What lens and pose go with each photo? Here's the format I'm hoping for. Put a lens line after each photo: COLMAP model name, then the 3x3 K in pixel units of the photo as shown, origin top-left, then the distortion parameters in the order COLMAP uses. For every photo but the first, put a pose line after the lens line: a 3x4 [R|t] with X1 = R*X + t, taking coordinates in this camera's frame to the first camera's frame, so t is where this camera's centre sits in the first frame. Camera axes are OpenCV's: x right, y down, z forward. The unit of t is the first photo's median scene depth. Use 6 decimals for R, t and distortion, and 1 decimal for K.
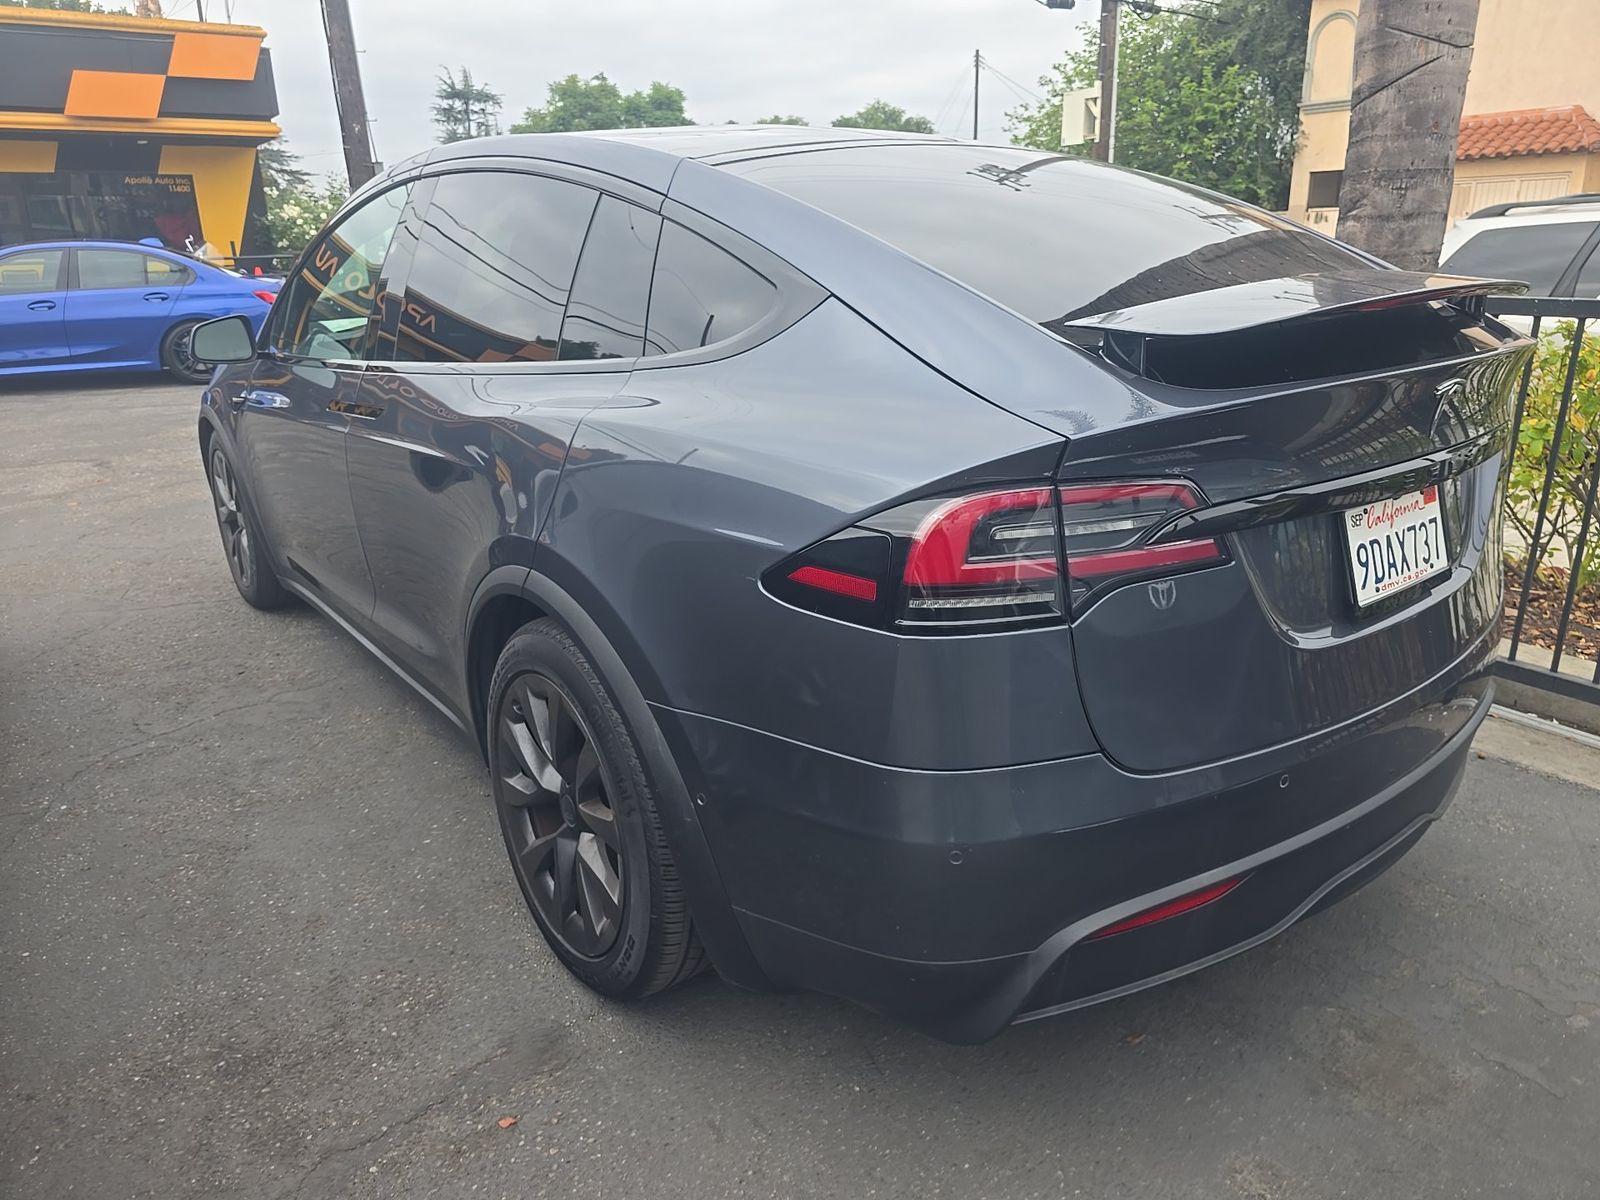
lens RADIAL K [[1059.7, 0, 800.0], [0, 1059.7, 600.0], [0, 0, 1]] dist [0.004413, 0.001480]
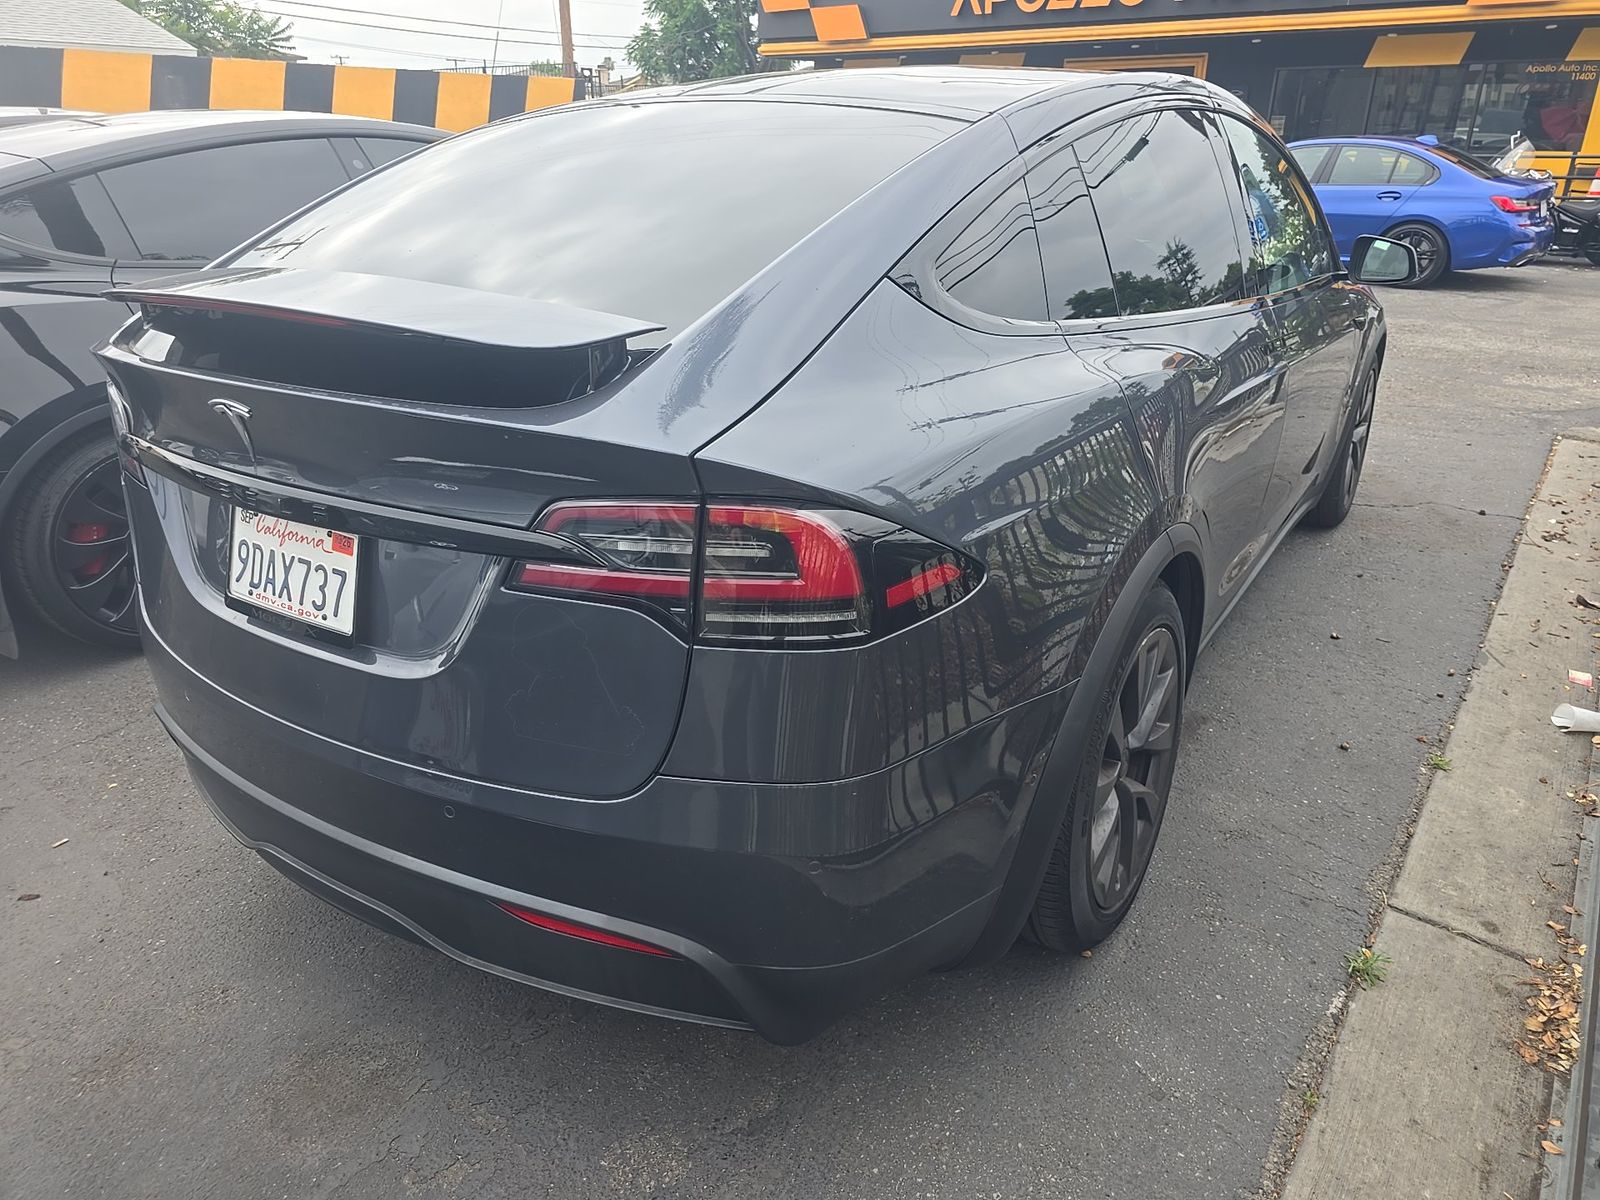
lens RADIAL K [[1095.0, 0, 800.0], [0, 1095.0, 600.0], [0, 0, 1]] dist [0.005054, -0.002649]
pose [[0.326431, 0.378811, -0.865994, 1.573997], [-0.304814, 0.909423, 0.282910, -0.445094], [0.894724, 0.171617, 0.412331, 1.004533]]
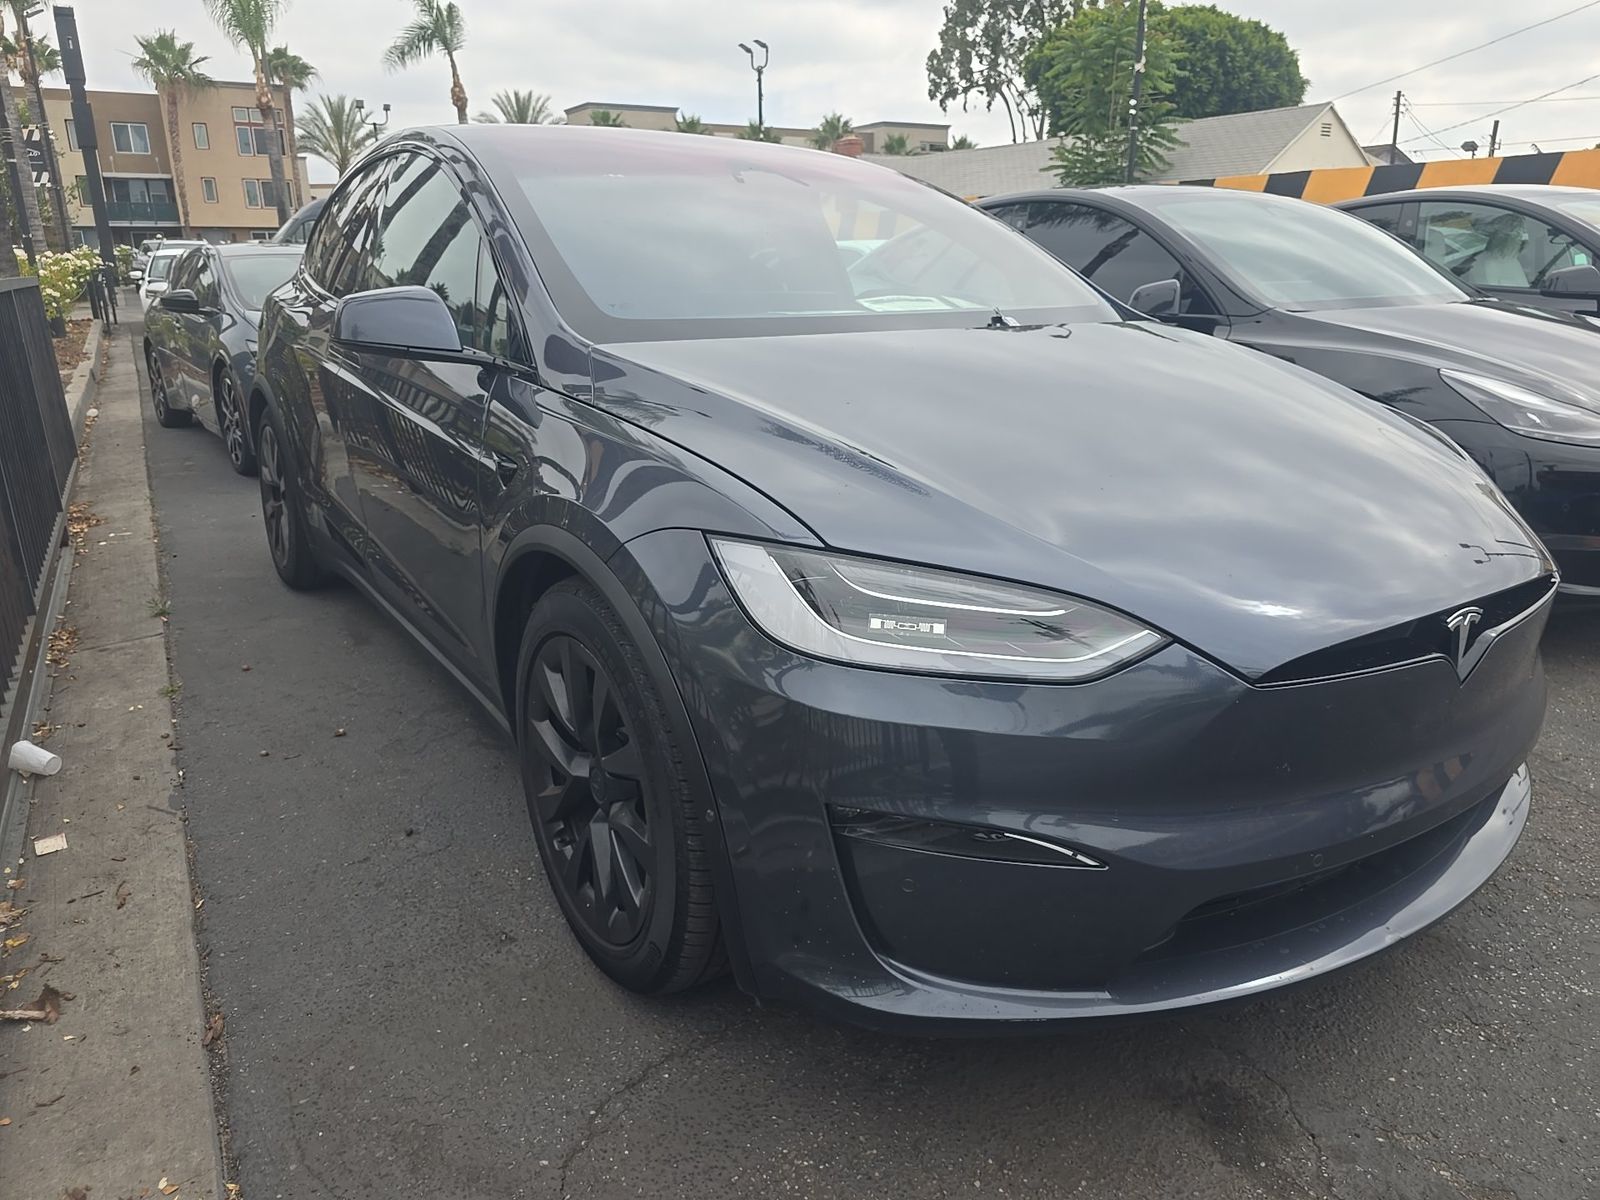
lens RADIAL K [[1095.0, 0, 800.0], [0, 1095.0, 600.0], [0, 0, 1]] dist [0.005054, -0.002649]
pose [[-0.996216, 0.016555, 0.085319, -0.846511], [0.064120, 0.802695, 0.592933, -1.293402], [-0.058669, 0.596160, -0.800719, 4.135623]]
